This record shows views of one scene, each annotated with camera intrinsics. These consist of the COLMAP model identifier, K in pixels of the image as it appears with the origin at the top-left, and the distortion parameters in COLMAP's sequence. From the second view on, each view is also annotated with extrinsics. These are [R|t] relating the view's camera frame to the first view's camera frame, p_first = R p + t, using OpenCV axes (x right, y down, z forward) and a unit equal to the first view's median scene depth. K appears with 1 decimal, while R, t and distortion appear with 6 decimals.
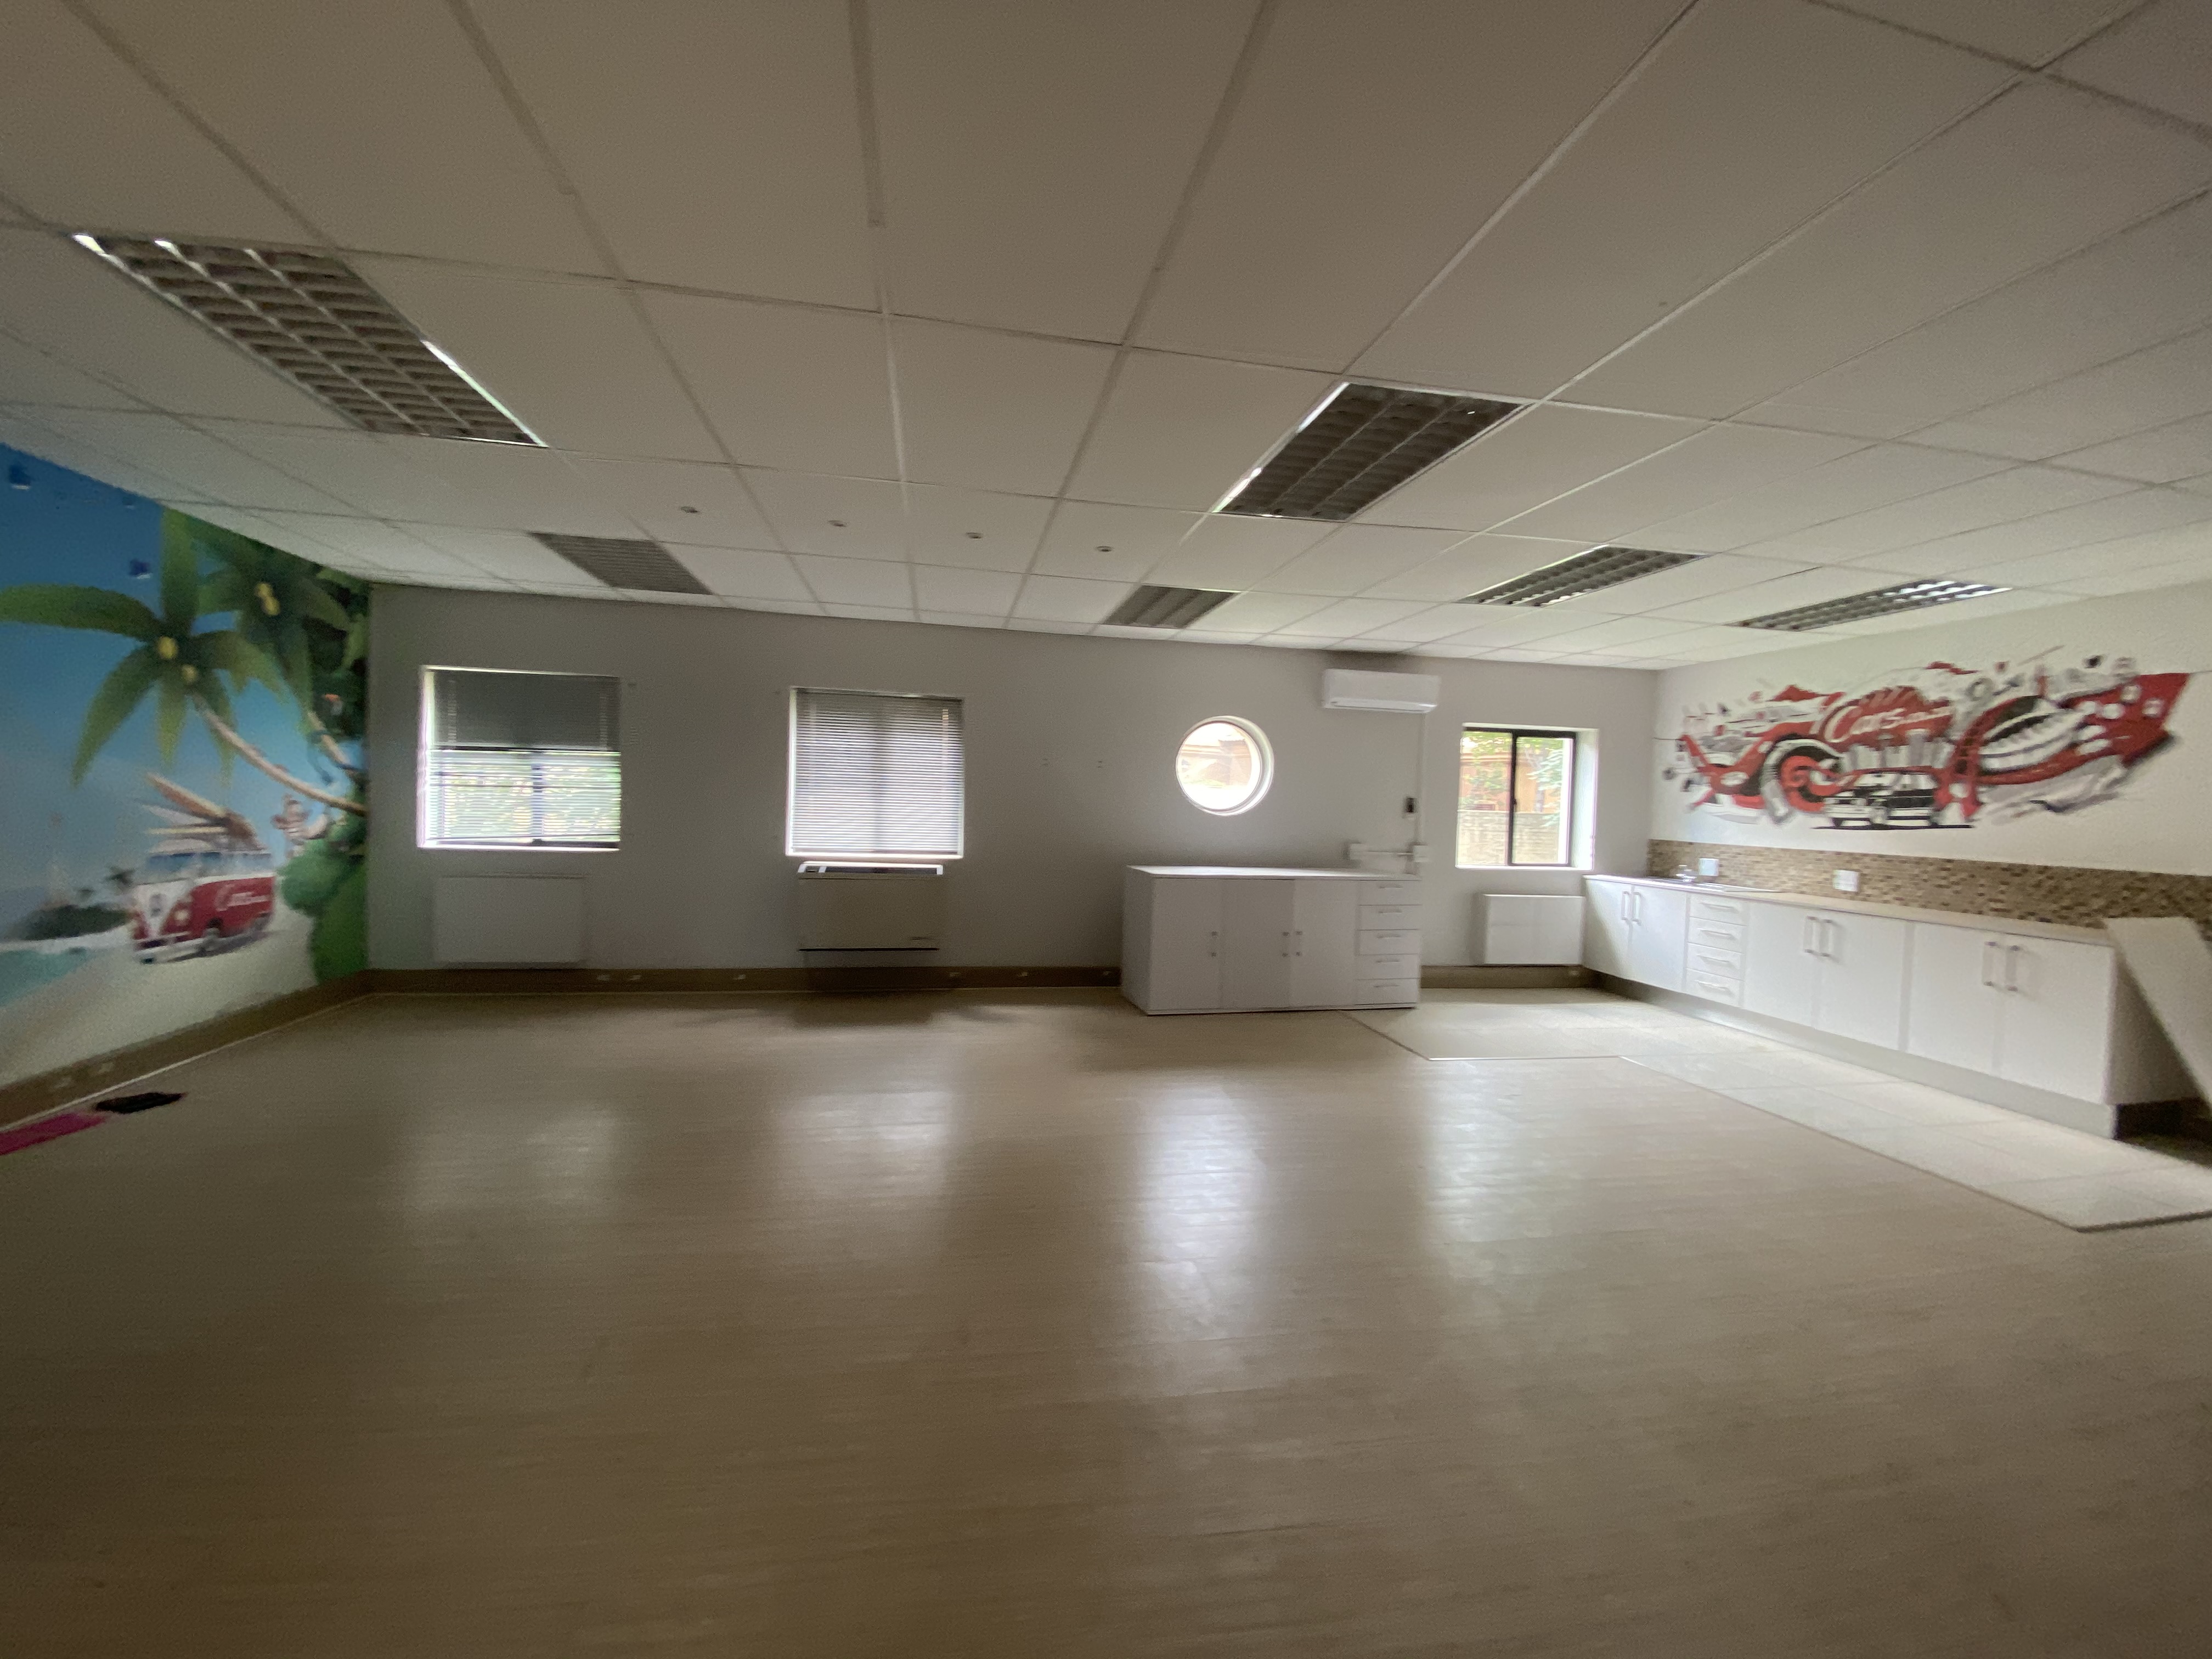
lens RADIAL K [[876.2, 0, 1095.9], [0, 876.2, 823.3], [0, 0, 1]] dist [0.002432, -0.013967]
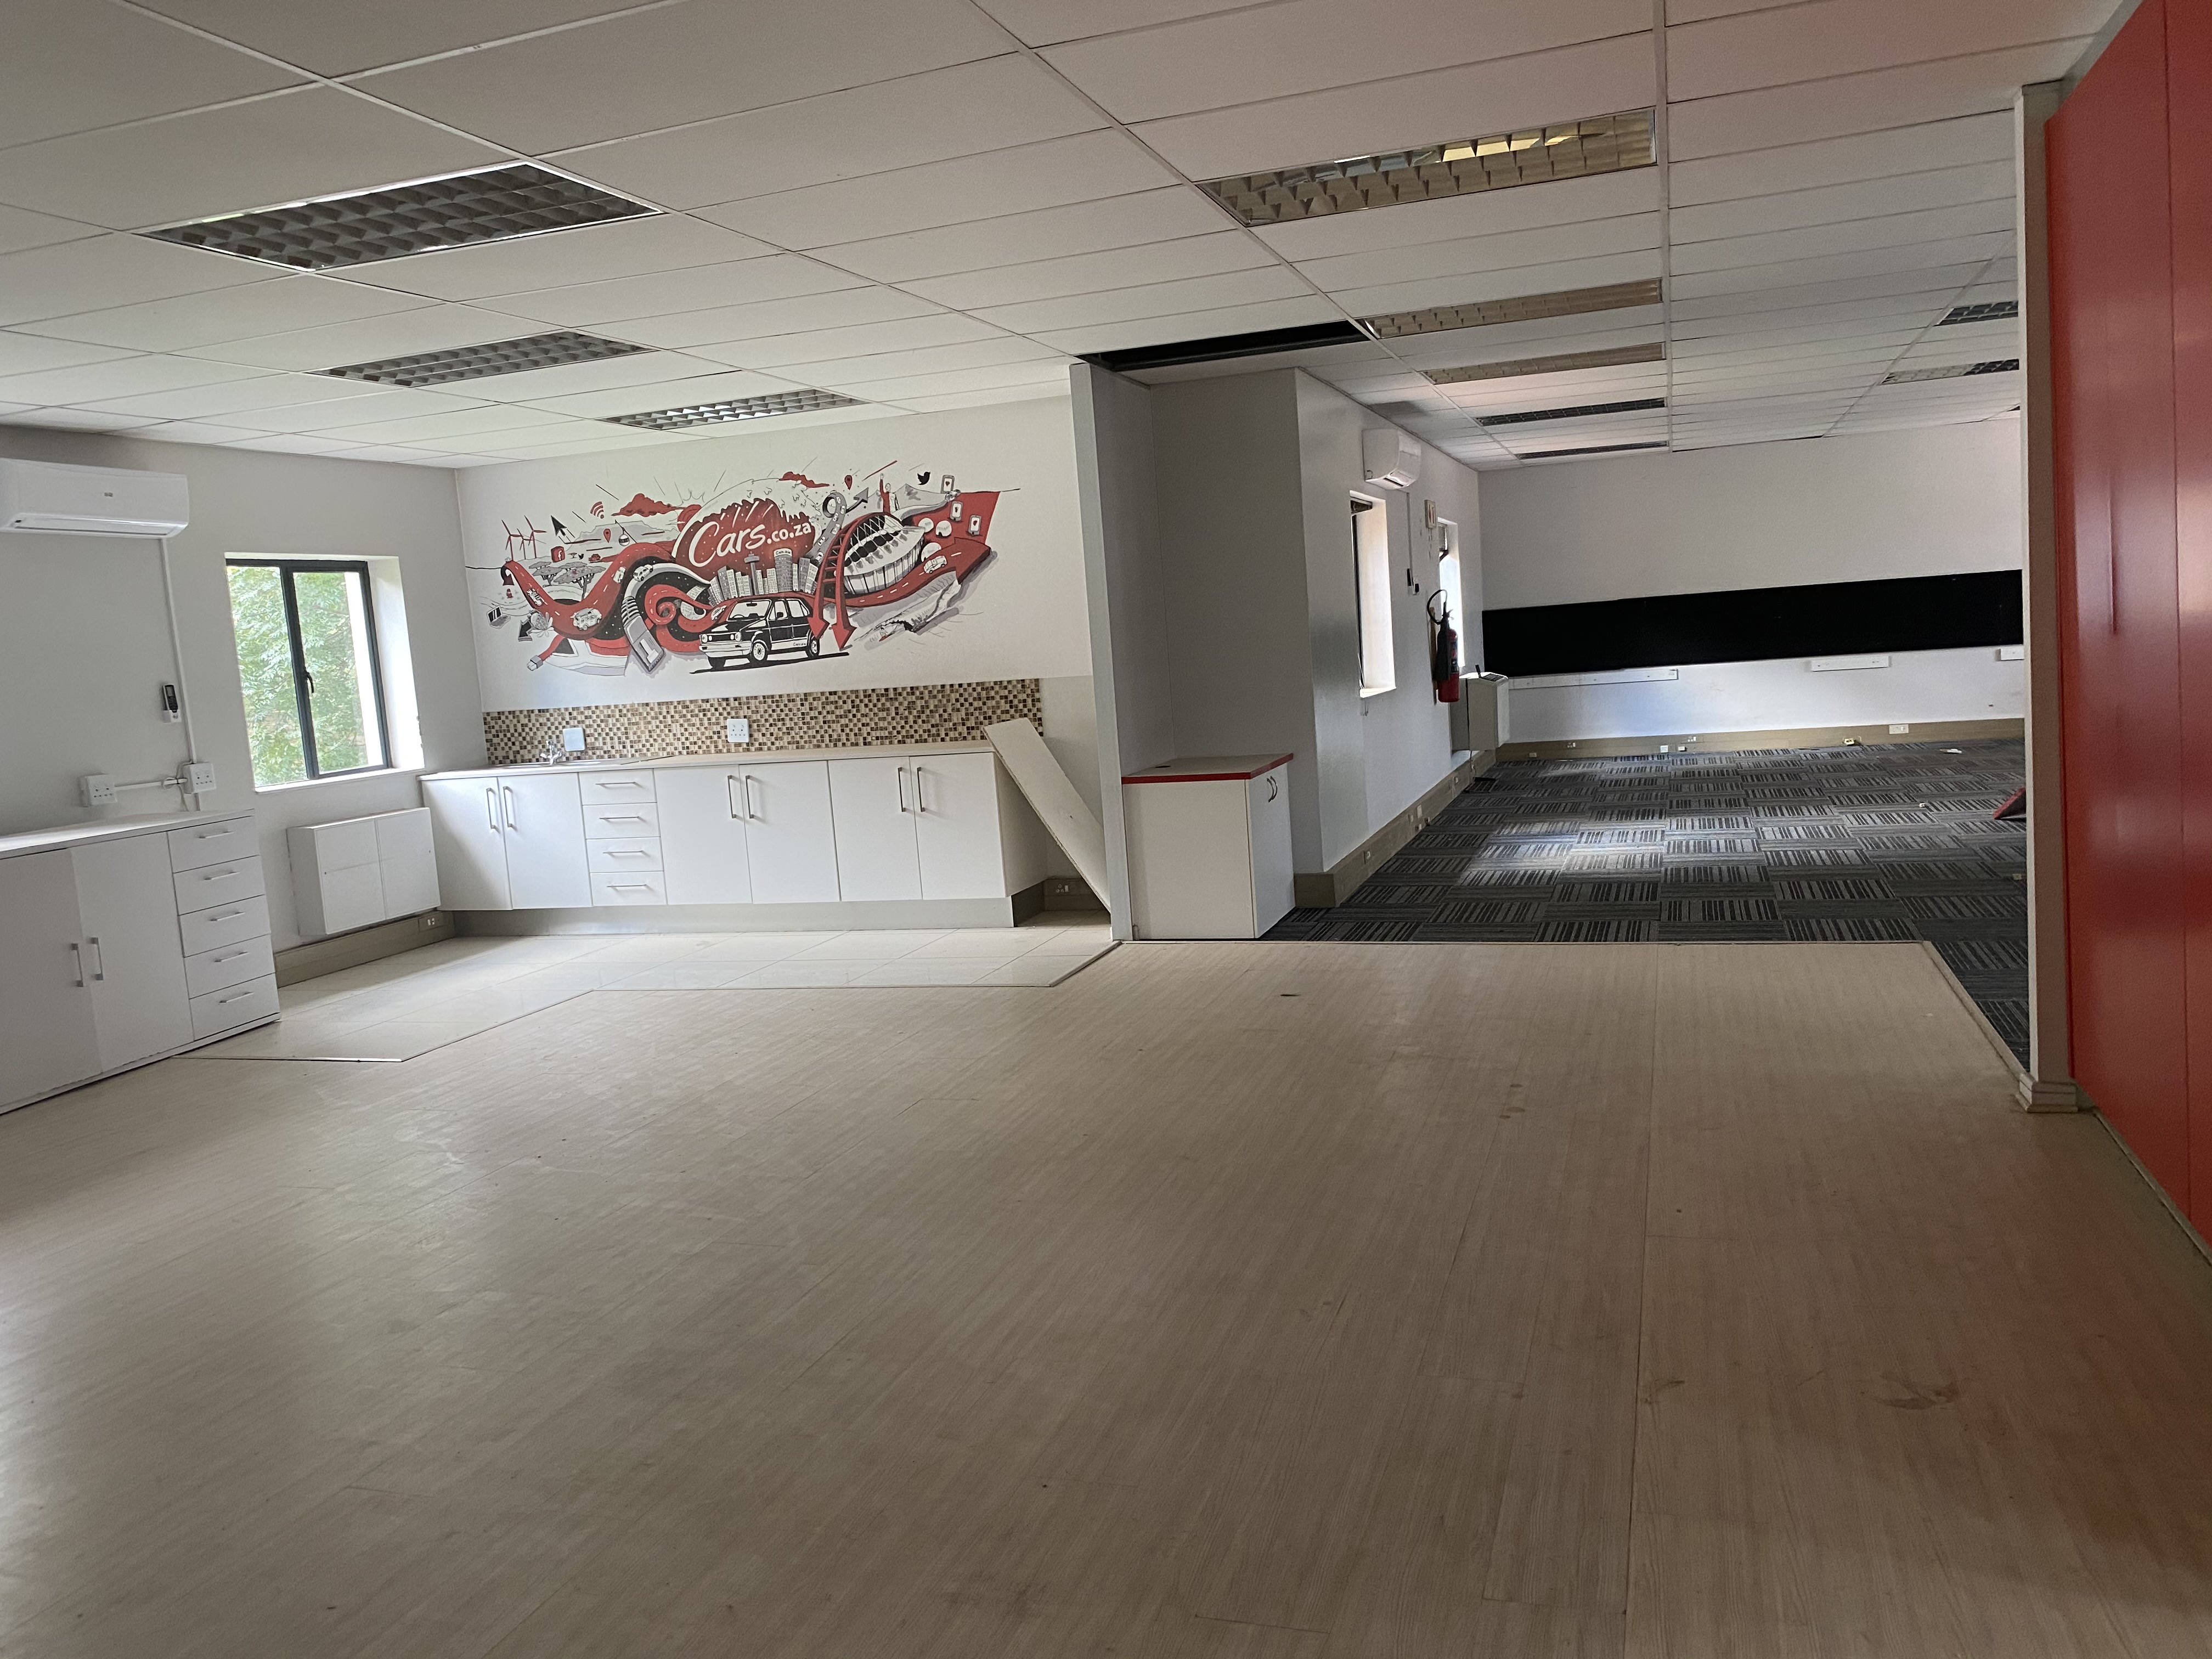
lens RADIAL K [[1686.5, 0, 1097.7], [0, 1686.5, 826.3], [0, 0, 1]] dist [0.041157, -0.061567]
pose [[0.469721, -0.168212, 0.866641, -0.400414], [0.112775, 0.985070, 0.130074, -0.016002], [-0.875582, 0.036637, 0.481678, -0.093120]]
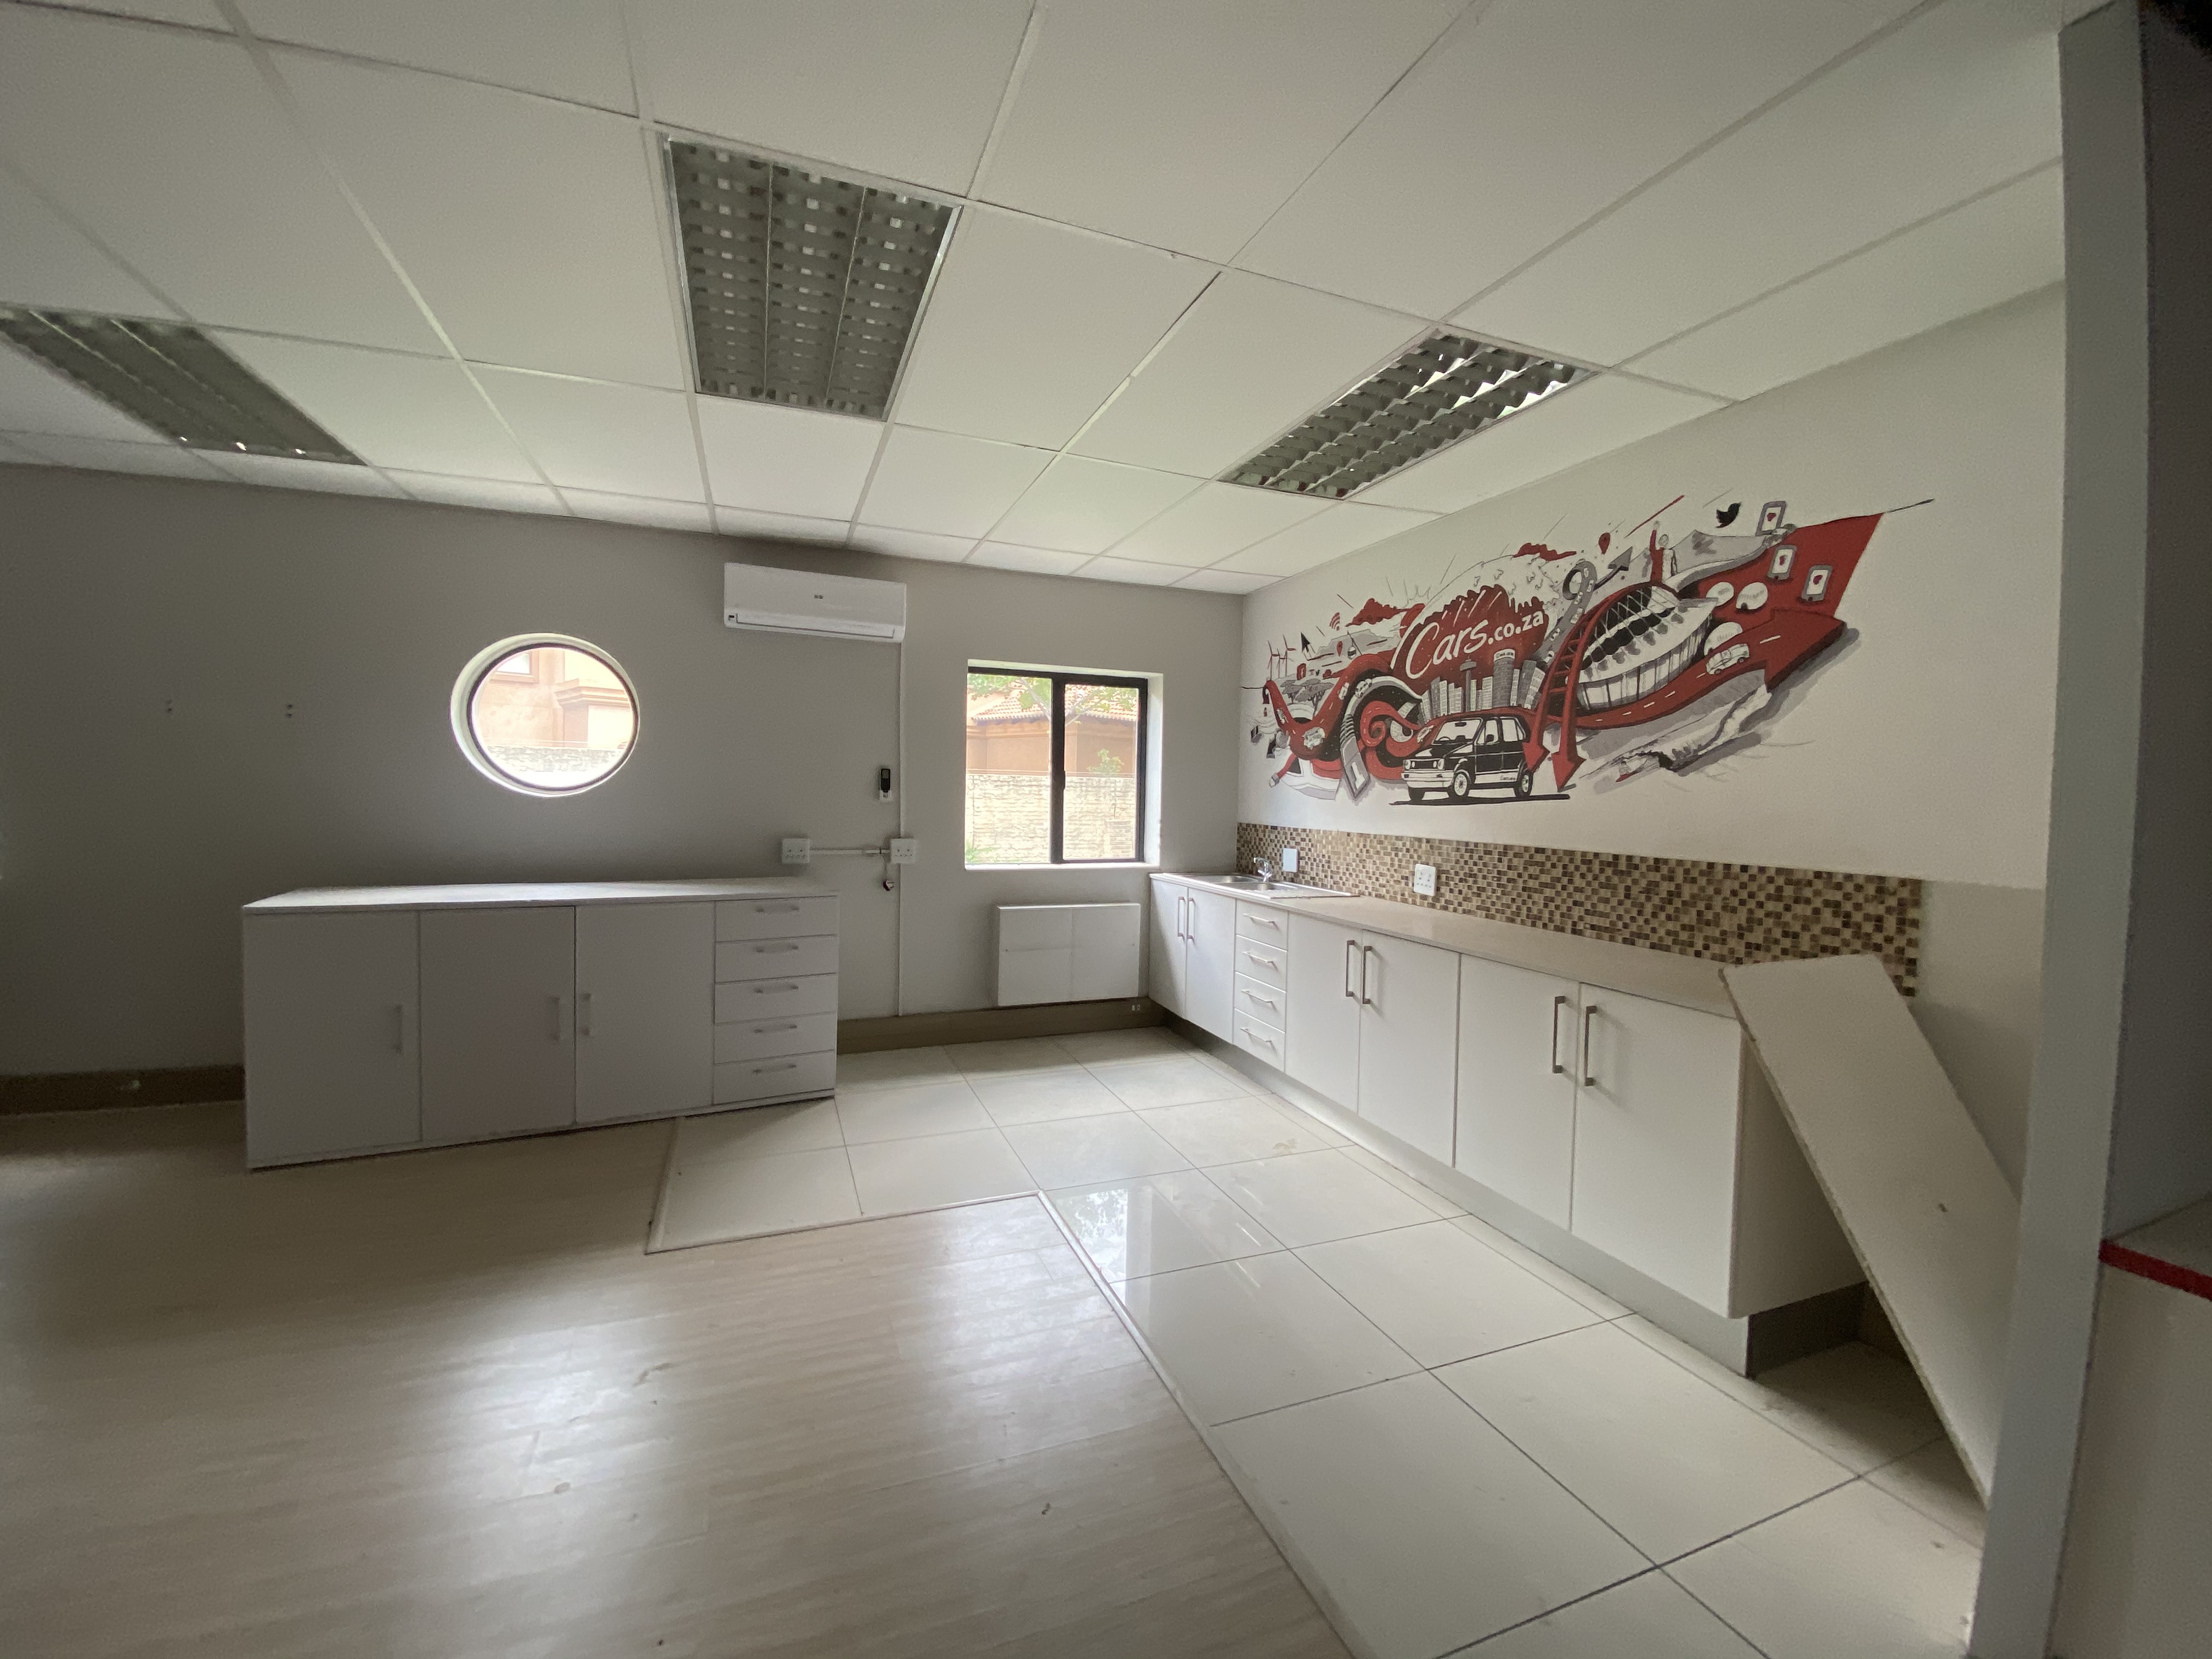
lens RADIAL K [[876.2, 0, 1100.6], [0, 876.2, 833.9], [0, 0, 1]] dist [0.002432, -0.013967]
pose [[0.979290, -0.021202, 0.201351, 0.458014], [0.016257, 0.999525, 0.026186, 0.007474], [-0.201810, -0.022370, 0.979169, 0.365550]]
